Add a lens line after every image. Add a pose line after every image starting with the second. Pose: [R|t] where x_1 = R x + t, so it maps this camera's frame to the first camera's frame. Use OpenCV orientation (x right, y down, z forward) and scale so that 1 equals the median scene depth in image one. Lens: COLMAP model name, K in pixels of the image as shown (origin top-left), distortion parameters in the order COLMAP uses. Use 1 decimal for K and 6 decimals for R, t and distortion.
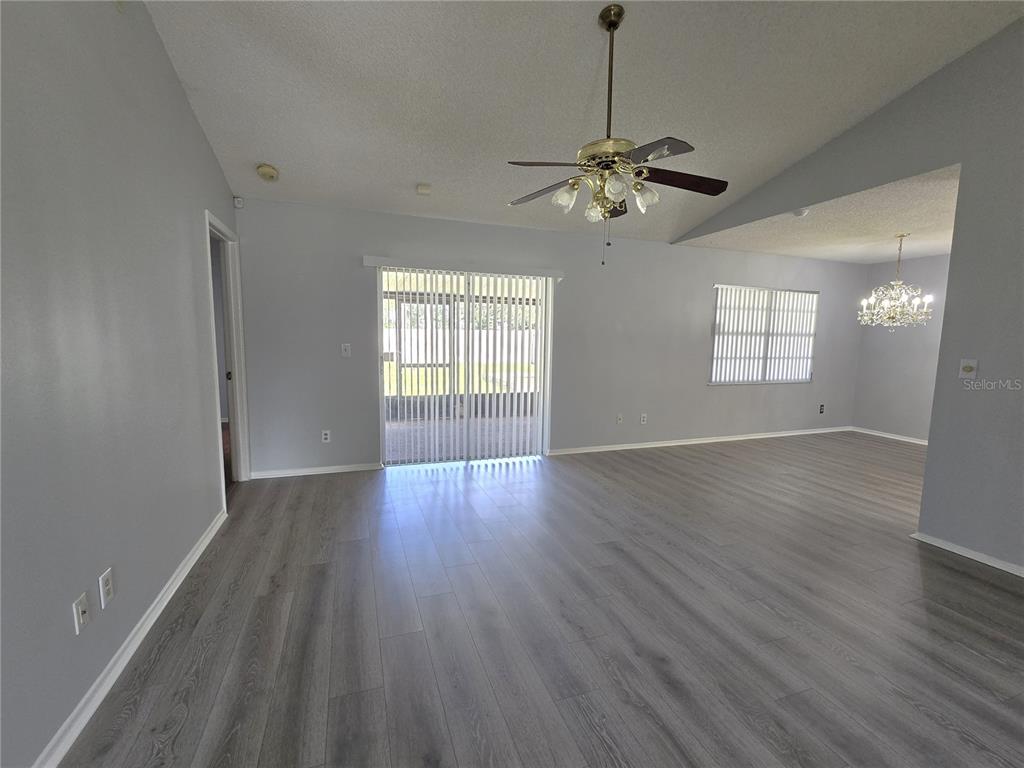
lens RADIAL K [[435.6, 0, 511.0], [0, 435.6, 387.6], [0, 0, 1]] dist [0.002194, 0.000280]
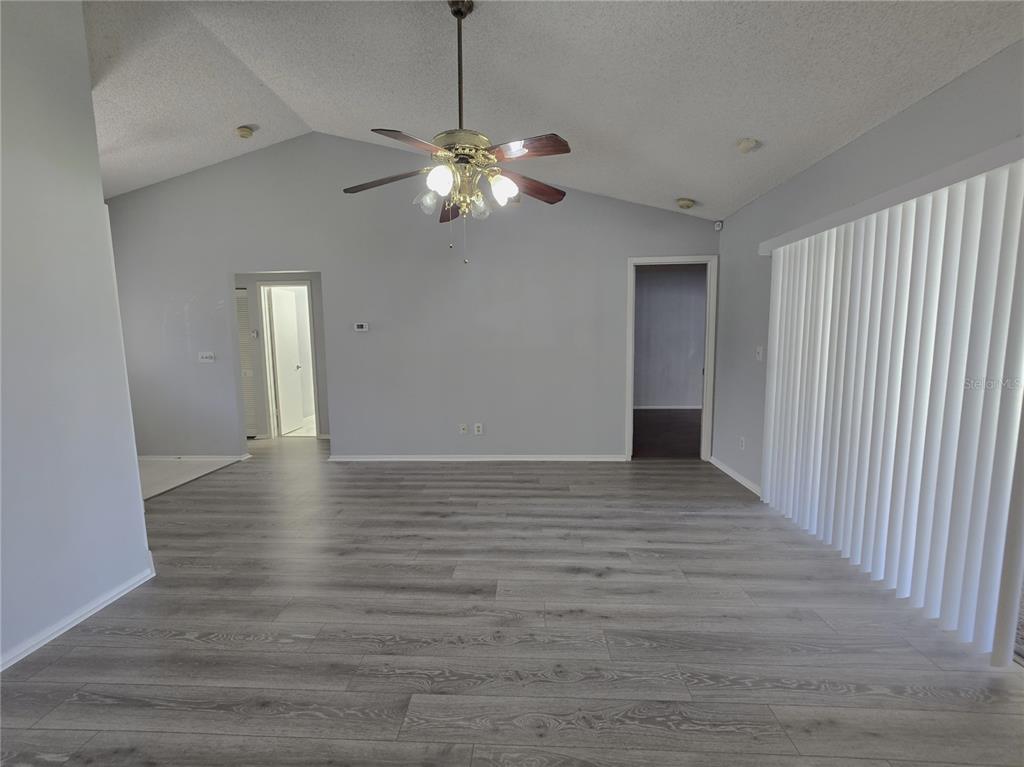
lens RADIAL K [[435.6, 0, 510.6], [0, 435.6, 383.5], [0, 0, 1]] dist [0.002194, 0.000280]
pose [[-0.382990, 0.080926, -0.920201, 0.840010], [-0.096972, 0.987129, 0.127172, -0.117905], [0.918648, 0.137939, -0.370213, 1.152410]]
